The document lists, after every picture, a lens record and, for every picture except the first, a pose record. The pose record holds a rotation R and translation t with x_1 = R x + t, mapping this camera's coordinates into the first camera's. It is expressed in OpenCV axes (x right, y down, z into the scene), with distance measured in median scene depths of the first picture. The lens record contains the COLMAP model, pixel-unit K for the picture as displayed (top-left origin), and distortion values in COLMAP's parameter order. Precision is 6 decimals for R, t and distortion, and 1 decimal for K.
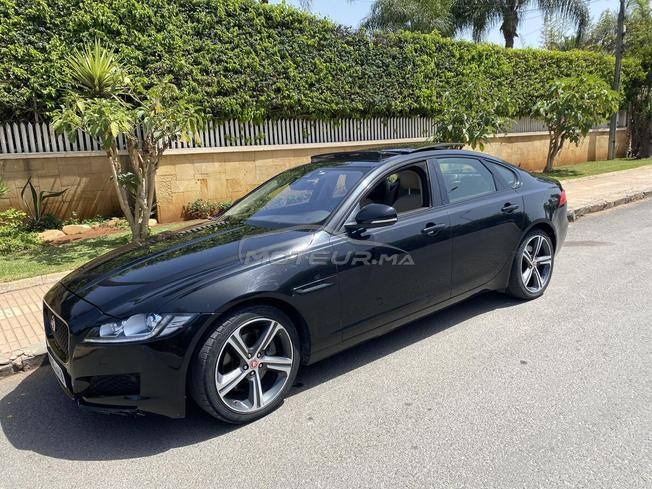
lens RADIAL K [[506.1, 0, 326.1], [0, 506.1, 244.9], [0, 0, 1]] dist [-0.024358, 0.003774]
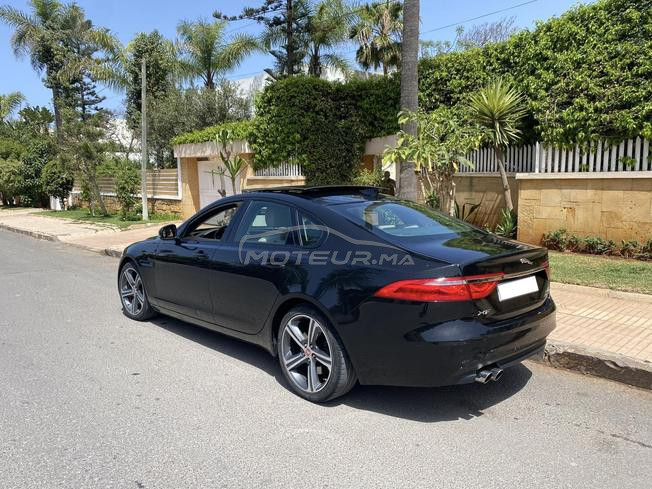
lens RADIAL K [[506.1, 0, 326.1], [0, 506.1, 243.4], [0, 0, 1]] dist [-0.024358, 0.003774]
pose [[0.071253, 0.169459, -0.982958, 0.597726], [-0.178142, 0.971781, 0.154619, -0.127573], [0.981422, 0.164089, 0.099430, 0.495035]]
